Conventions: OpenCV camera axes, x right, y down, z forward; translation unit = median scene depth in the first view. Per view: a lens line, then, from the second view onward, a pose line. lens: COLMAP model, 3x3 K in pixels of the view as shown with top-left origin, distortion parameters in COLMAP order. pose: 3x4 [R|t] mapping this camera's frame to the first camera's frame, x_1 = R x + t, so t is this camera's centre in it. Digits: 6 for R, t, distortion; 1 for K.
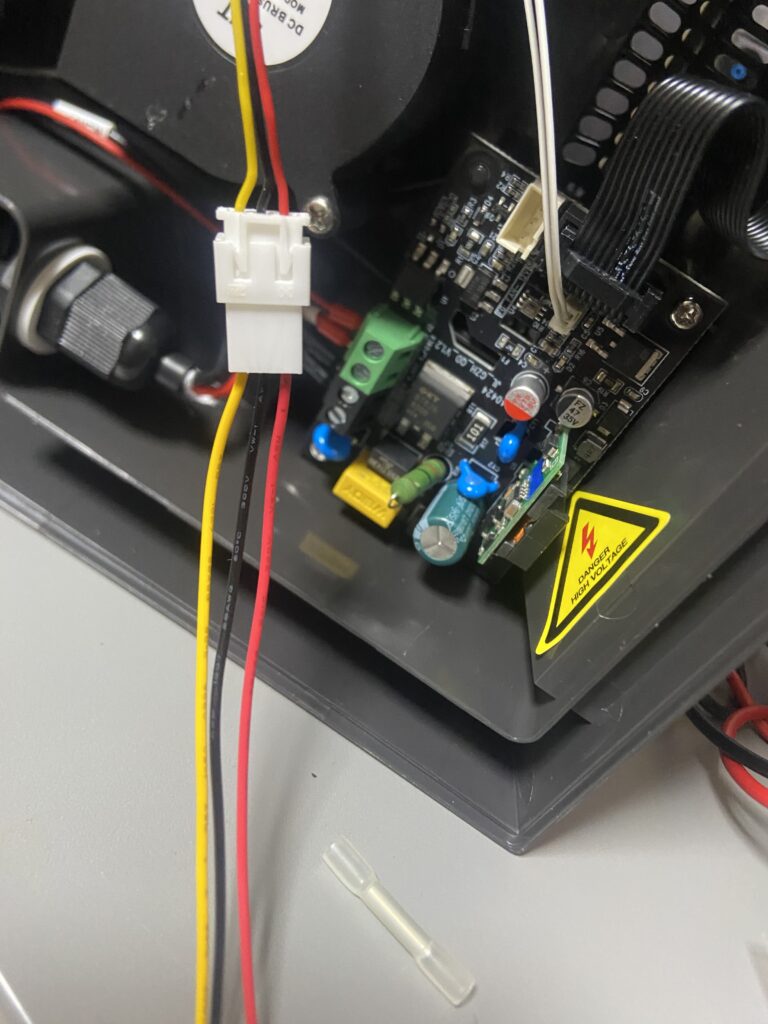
lens RADIAL K [[786.4, 0, 399.8], [0, 786.4, 500.8], [0, 0, 1]] dist [0.087928, -0.120285]
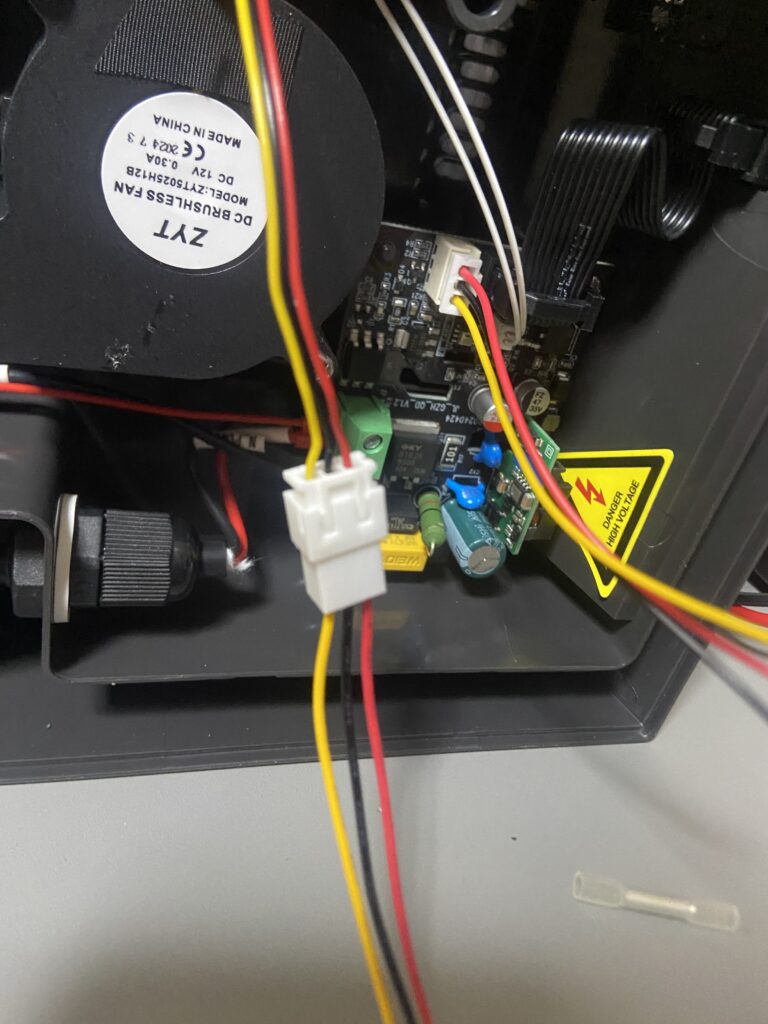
lens RADIAL K [[786.4, 0, 399.1], [0, 786.4, 501.3], [0, 0, 1]] dist [0.087928, -0.120285]
pose [[0.807635, -0.512574, 0.291535, -0.344571], [0.470884, 0.858193, 0.204384, -0.315163], [-0.354956, -0.027788, 0.934470, 0.000412]]
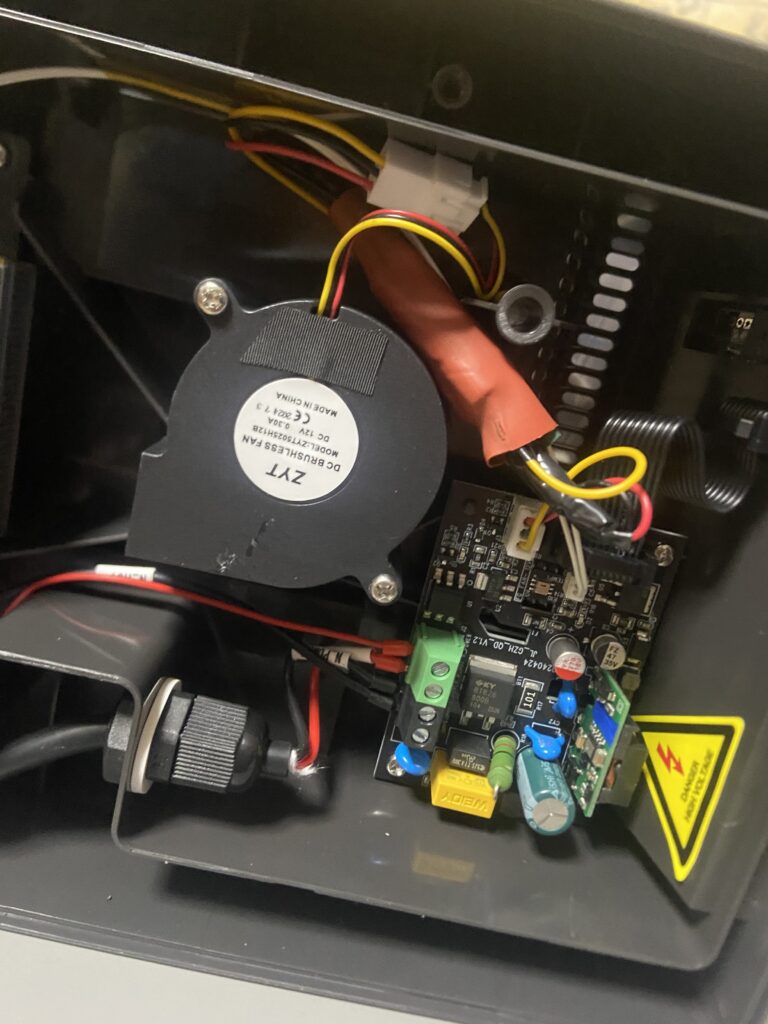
lens RADIAL K [[786.4, 0, 400.3], [0, 786.4, 486.1], [0, 0, 1]] dist [0.087928, -0.120285]
pose [[0.920137, -0.318468, 0.227874, -0.257495], [0.369363, 0.899104, -0.234908, -0.178661], [-0.130072, 0.300316, 0.944929, -0.155193]]
